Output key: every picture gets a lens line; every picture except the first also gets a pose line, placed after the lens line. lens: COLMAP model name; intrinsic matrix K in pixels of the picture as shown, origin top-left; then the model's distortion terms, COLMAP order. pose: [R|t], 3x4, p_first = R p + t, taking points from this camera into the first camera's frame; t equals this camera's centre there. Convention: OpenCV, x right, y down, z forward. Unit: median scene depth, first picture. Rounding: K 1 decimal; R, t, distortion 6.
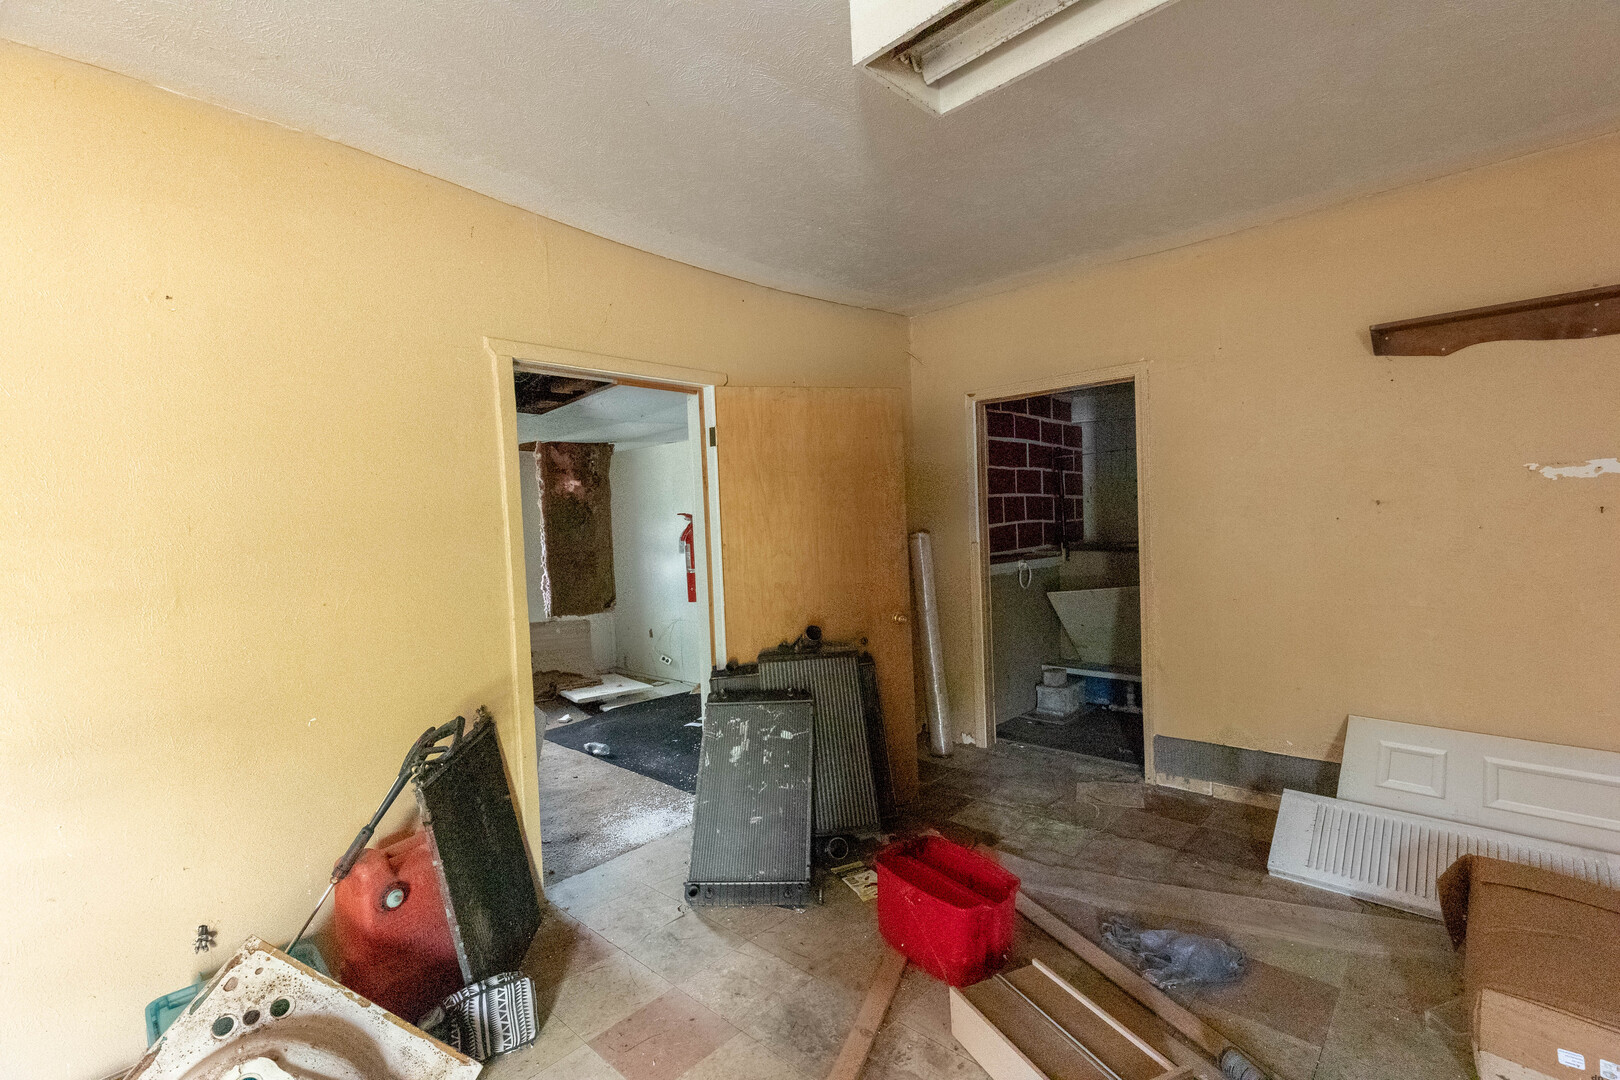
lens RADIAL K [[723.4, 0, 810.6], [0, 723.4, 543.5], [0, 0, 1]] dist [0.004711, -0.000693]
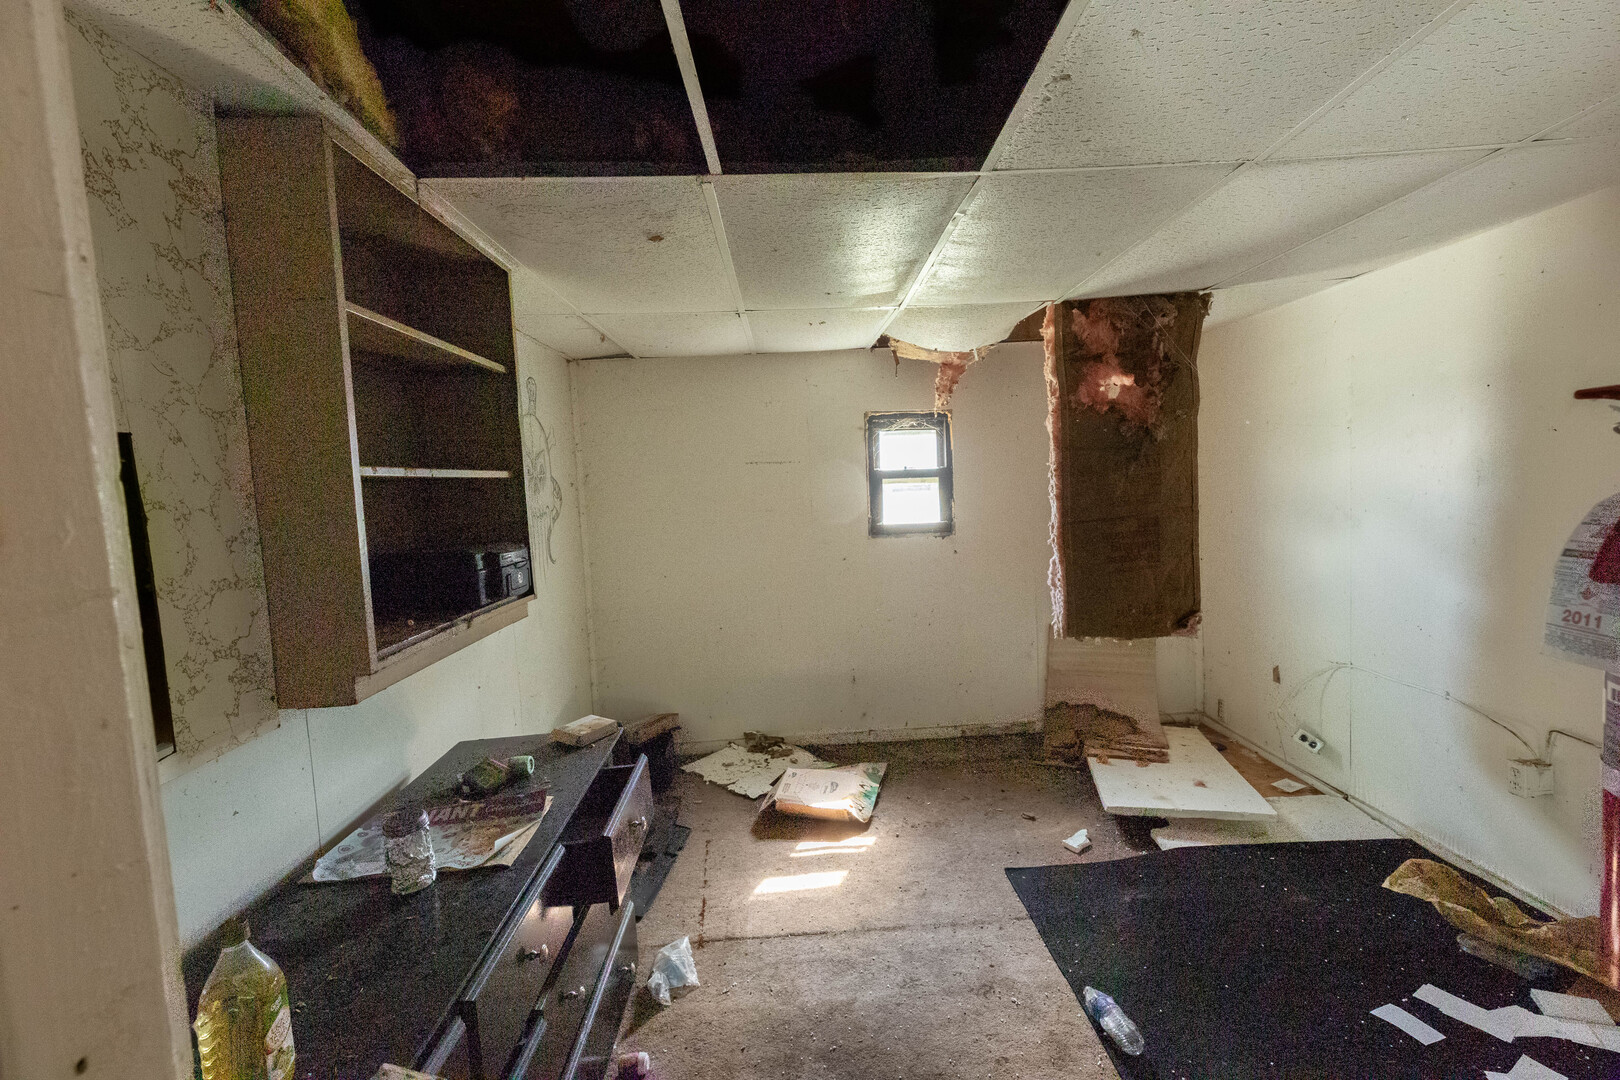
lens RADIAL K [[723.4, 0, 812.8], [0, 723.4, 540.2], [0, 0, 1]] dist [0.004711, -0.000693]
pose [[0.711342, 0.054992, -0.700691, -0.118663], [-0.011183, 0.997694, 0.066948, -0.003541], [0.702757, -0.039787, 0.710317, 0.486946]]
